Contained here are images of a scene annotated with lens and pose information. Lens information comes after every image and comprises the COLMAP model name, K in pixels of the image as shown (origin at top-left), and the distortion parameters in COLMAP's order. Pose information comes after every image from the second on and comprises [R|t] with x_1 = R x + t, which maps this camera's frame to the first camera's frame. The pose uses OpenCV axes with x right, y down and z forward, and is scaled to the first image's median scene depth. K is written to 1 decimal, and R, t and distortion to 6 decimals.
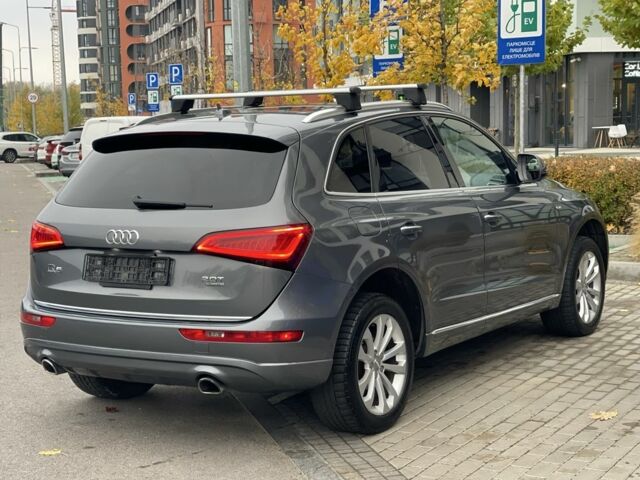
lens RADIAL K [[1199.0, 0, 320.0], [0, 1199.0, 240.0], [0, 0, 1]] dist [0.209824, -0.027972]
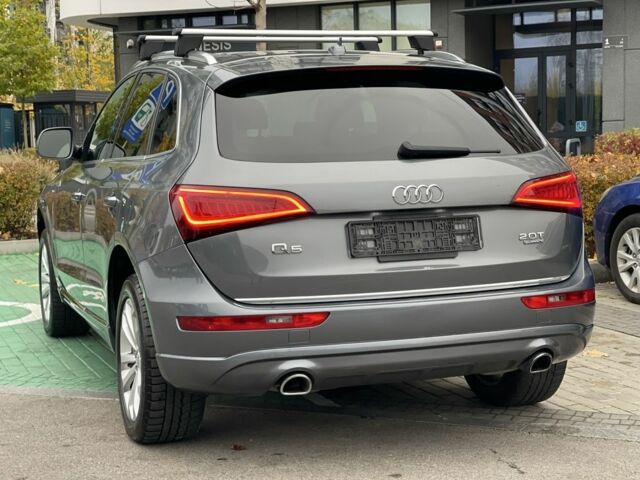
lens RADIAL K [[1199.0, 0, 320.0], [0, 1199.0, 240.0], [0, 0, 1]] dist [0.209824, -0.027972]
pose [[0.614899, -0.060822, 0.786257, -0.752212], [0.083598, 0.996431, 0.011702, 0.011872], [-0.784162, 0.058534, 0.617789, 0.530114]]
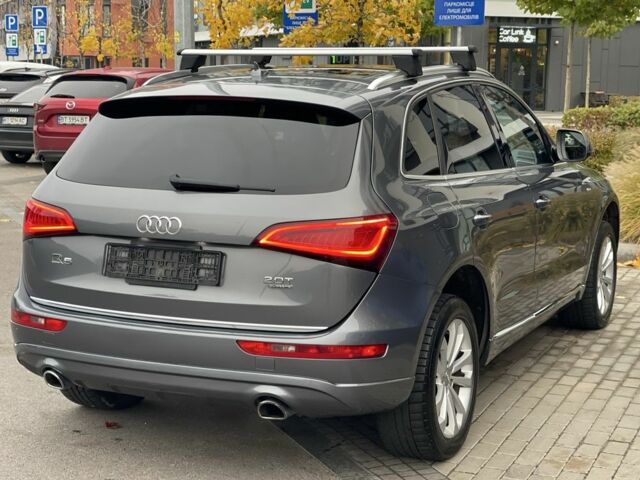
lens RADIAL K [[1198.8, 0, 330.7], [0, 1198.8, 238.0], [0, 0, 1]] dist [0.222357, -0.068990]
pose [[0.990922, 0.017270, 0.133322, -0.145533], [-0.021984, 0.999181, 0.033971, -0.021983], [-0.132626, -0.036594, 0.990490, 0.165655]]
